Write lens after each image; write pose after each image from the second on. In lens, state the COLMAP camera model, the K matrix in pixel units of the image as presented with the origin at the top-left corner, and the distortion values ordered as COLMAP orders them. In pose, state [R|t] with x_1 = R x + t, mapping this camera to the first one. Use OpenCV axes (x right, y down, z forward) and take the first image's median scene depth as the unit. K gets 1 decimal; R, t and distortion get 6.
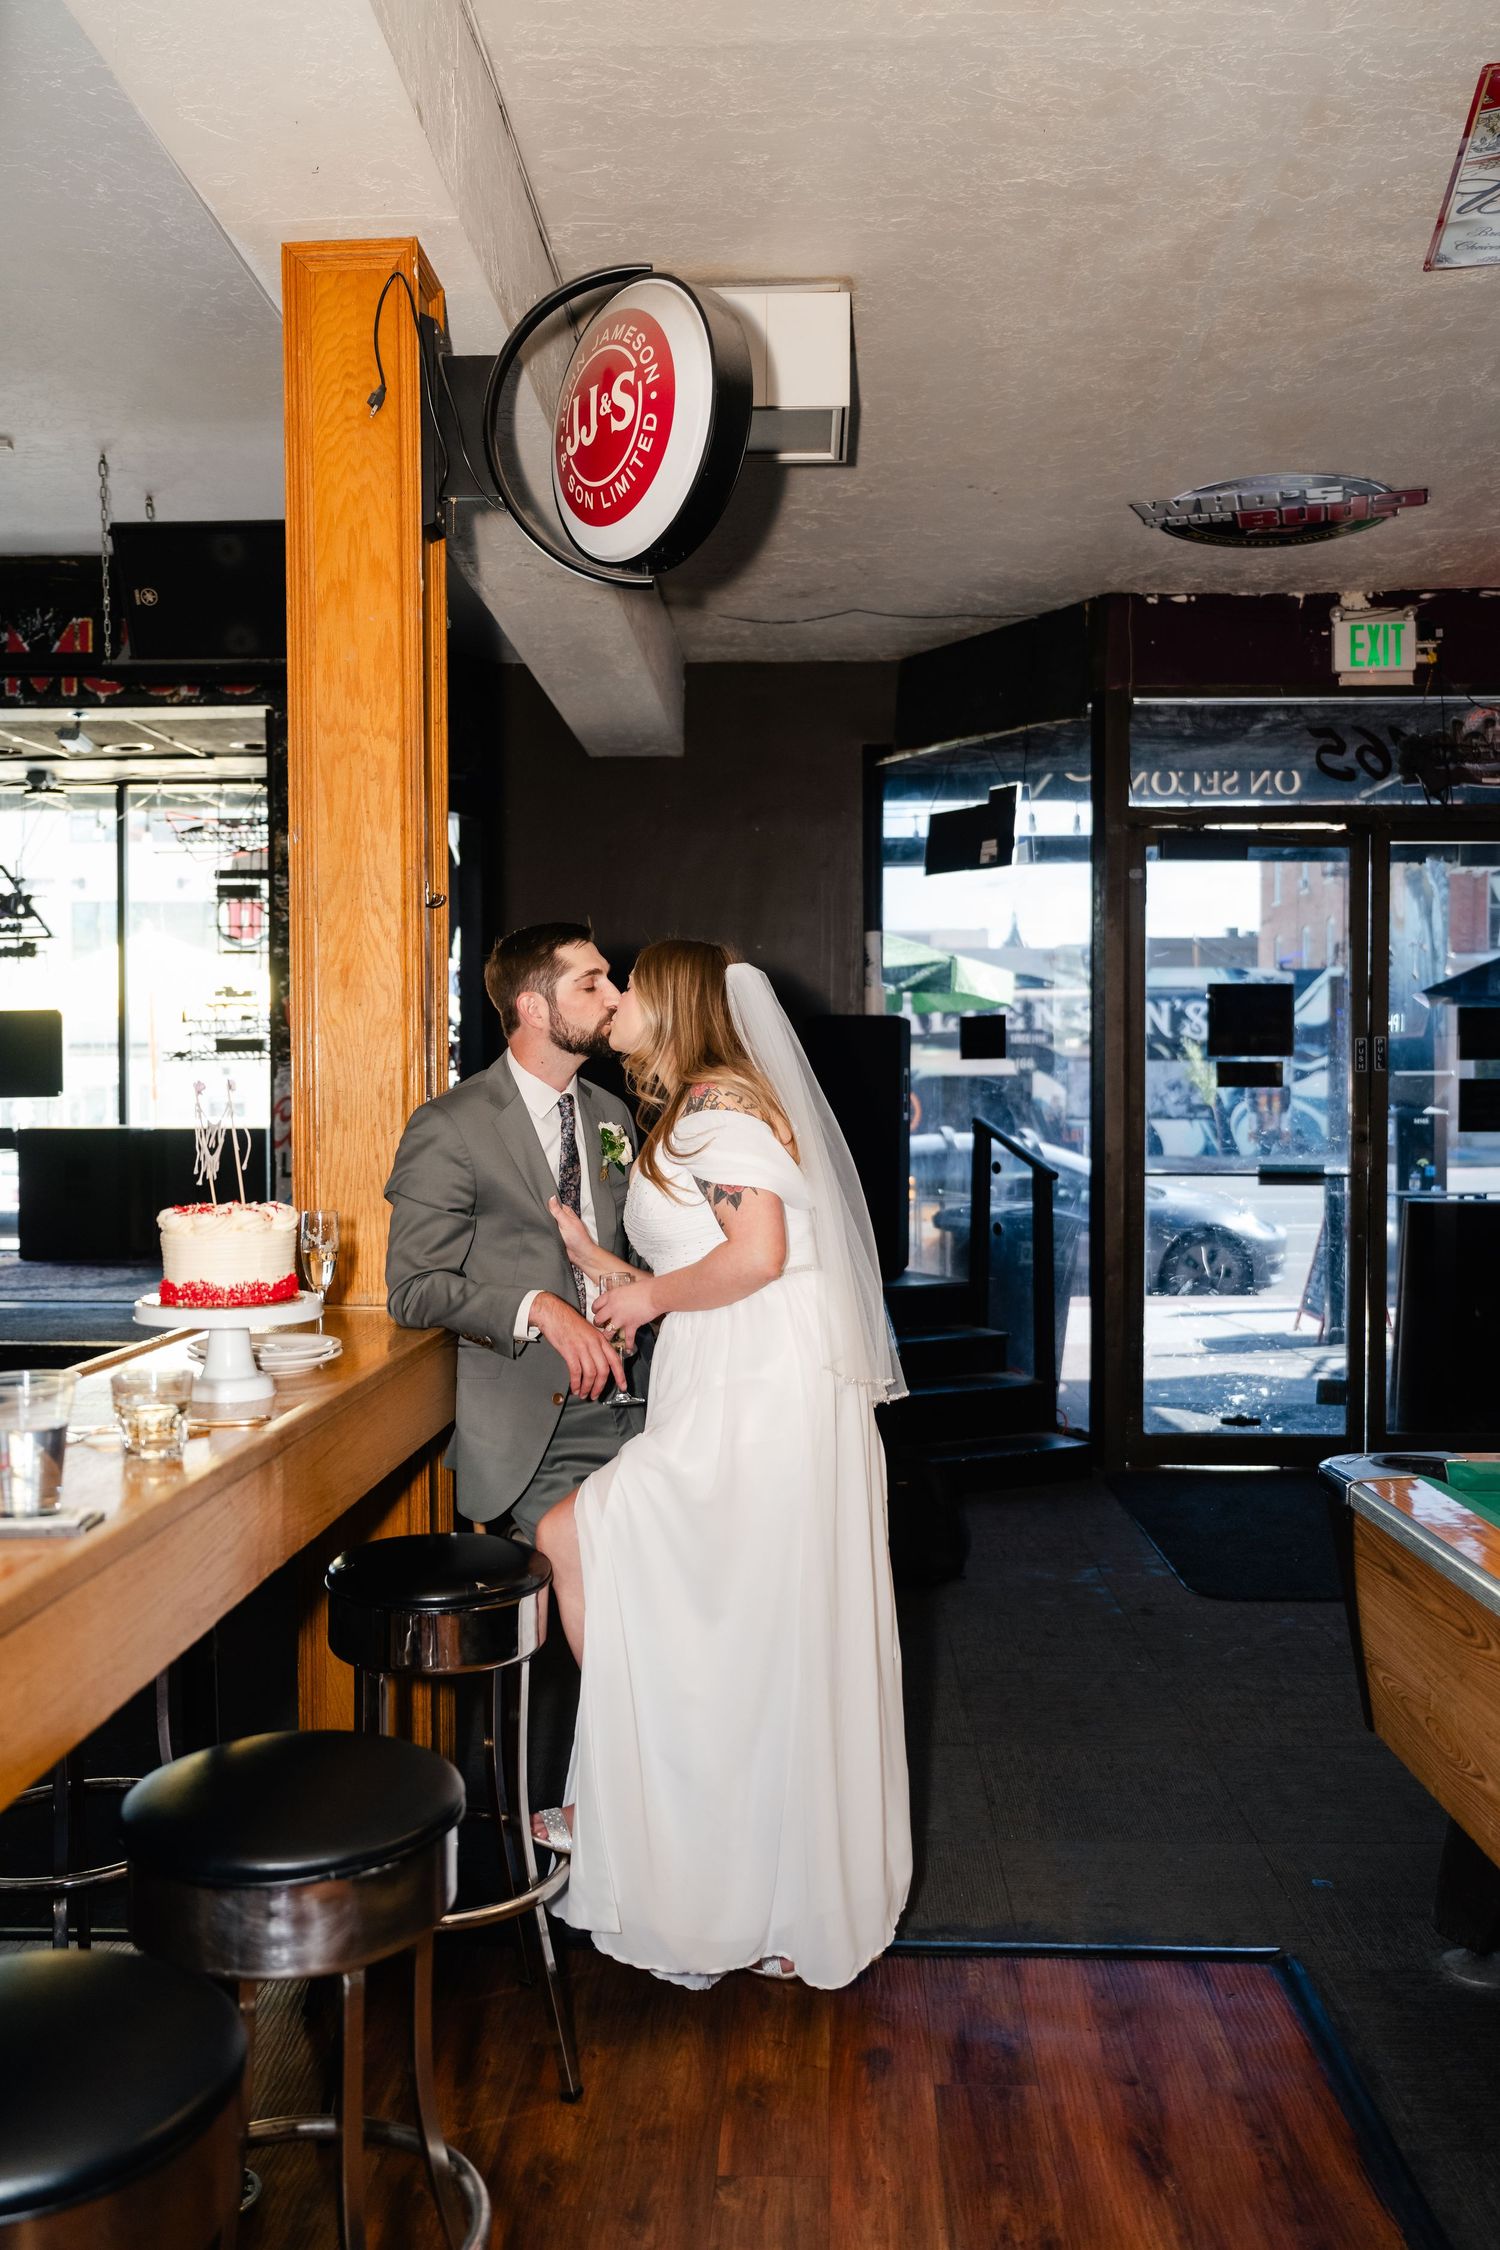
lens RADIAL K [[1784.7, 0, 763.0], [0, 1784.7, 1126.0], [0, 0, 1]] dist [-0.005540, 0.002039]
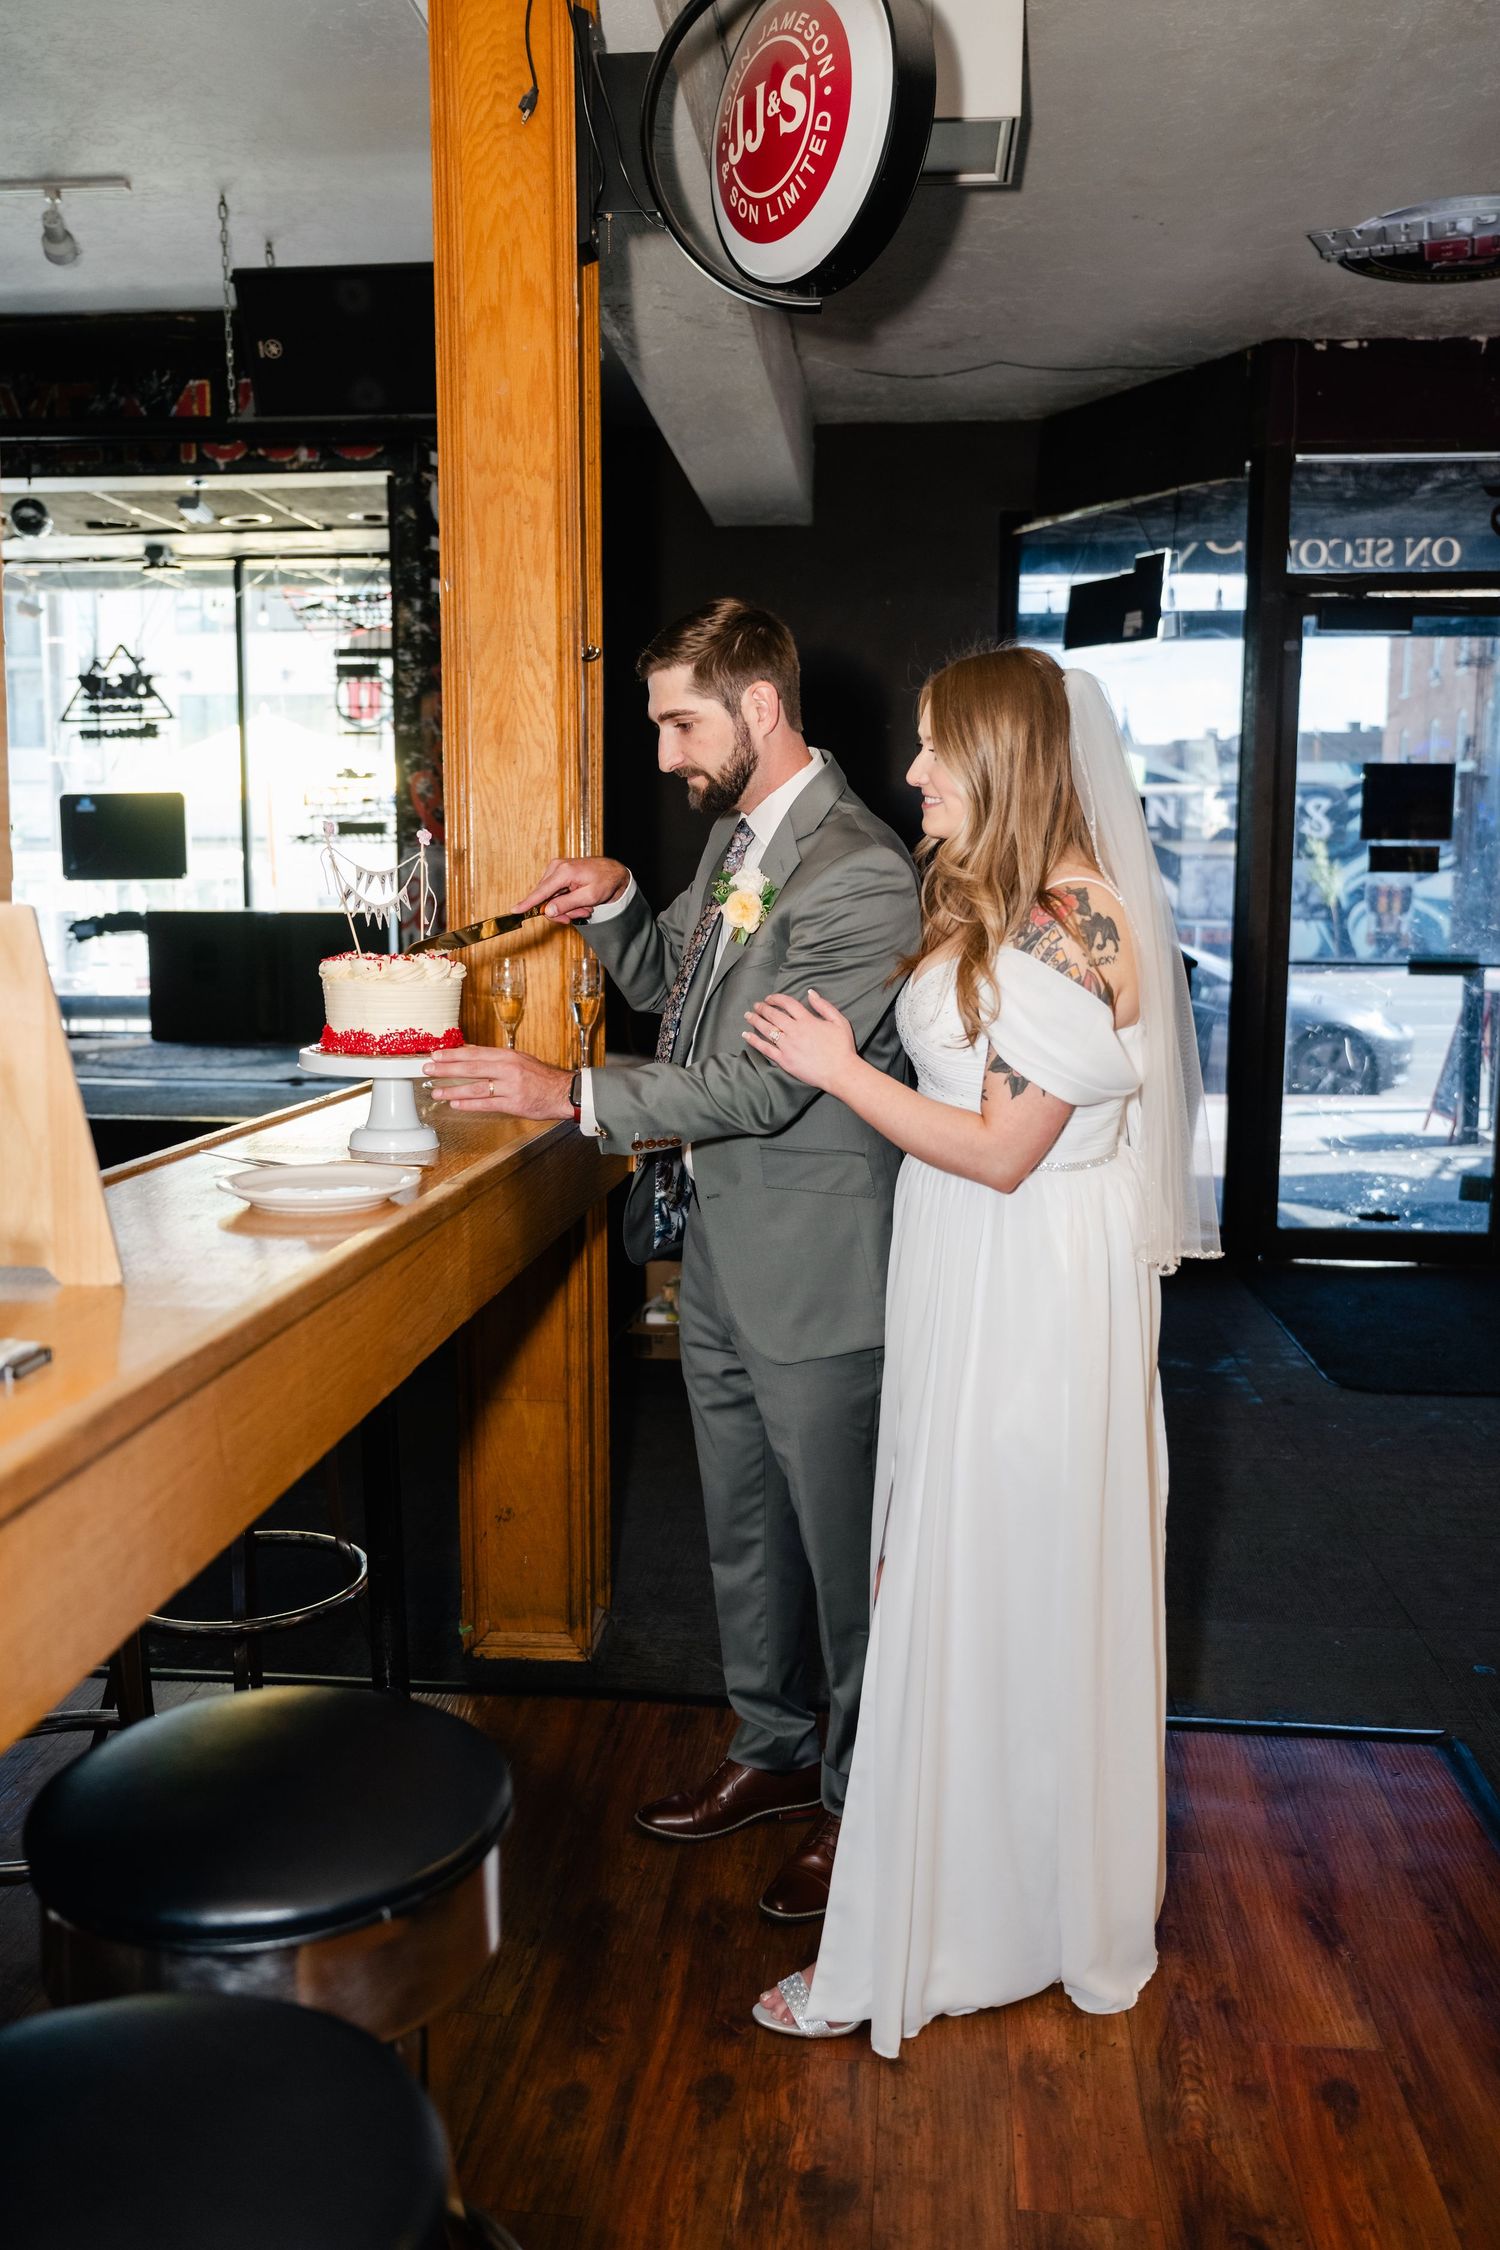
lens RADIAL K [[1784.3, 0, 751.4], [0, 1784.3, 1108.4], [0, 0, 1]] dist [-0.003802, 0.001565]
pose [[0.998023, 0.013262, -0.061428, -0.020006], [-0.006923, 0.994732, 0.102278, 0.010550], [0.062461, -0.101651, 0.992857, 0.015928]]
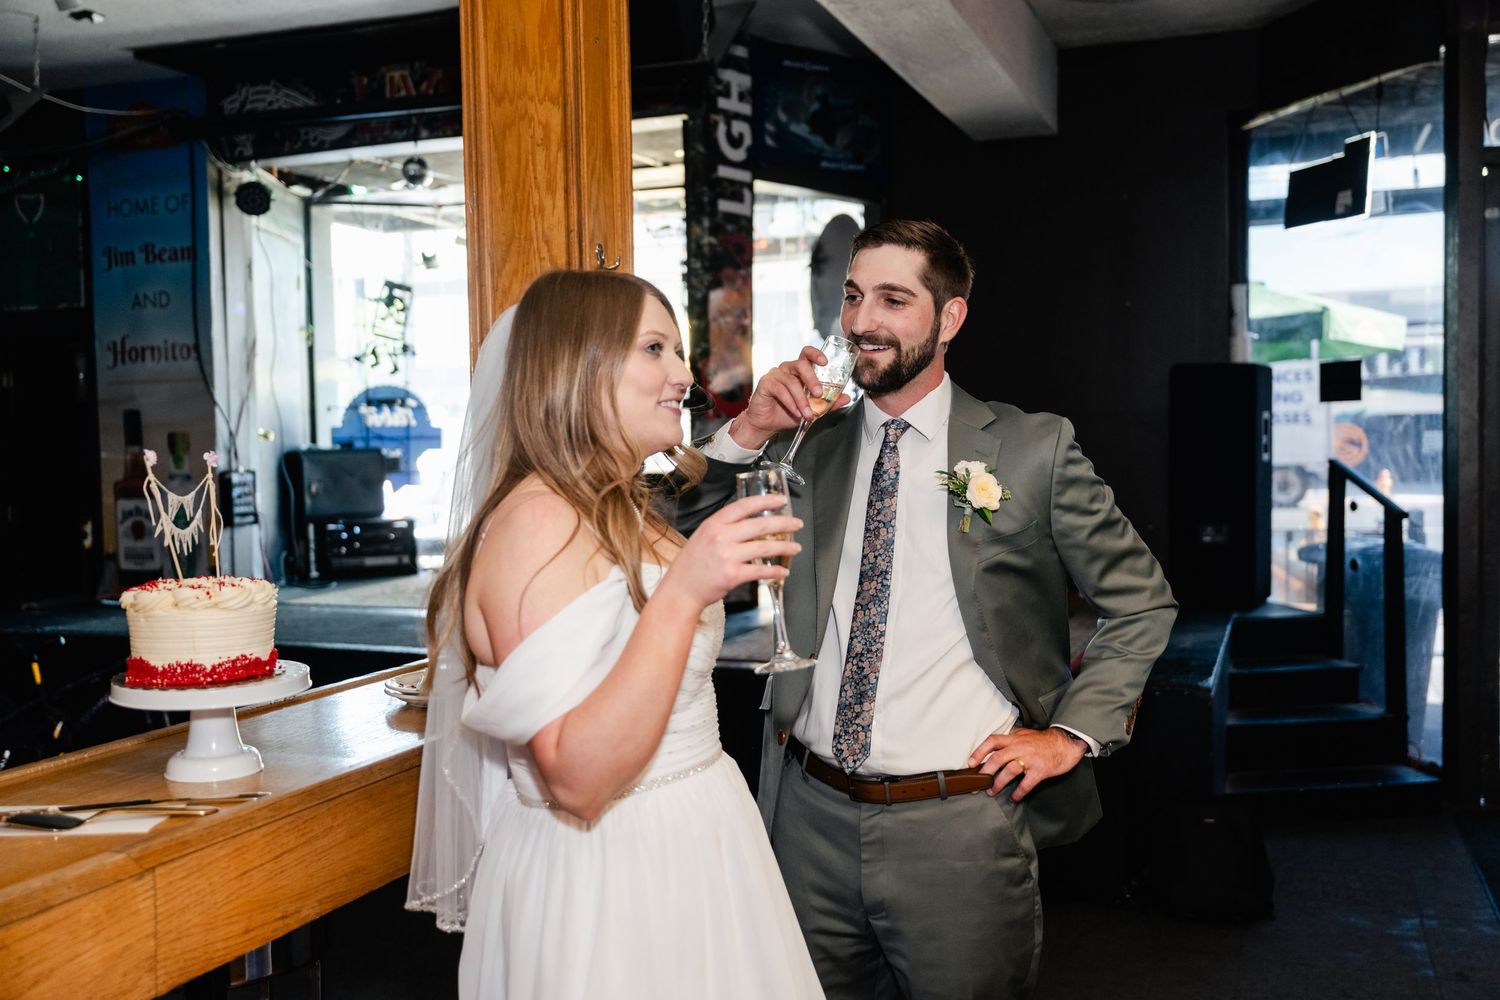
lens RADIAL K [[1409.1, 0, 794.1], [0, 1409.1, 492.6], [0, 0, 1]] dist [-0.000629, 0.000488]
pose [[0.953374, -0.001157, -0.301790, 0.089589], [0.008268, 0.999717, 0.022287, -0.007484], [0.301678, -0.023743, 0.953114, 0.153622]]
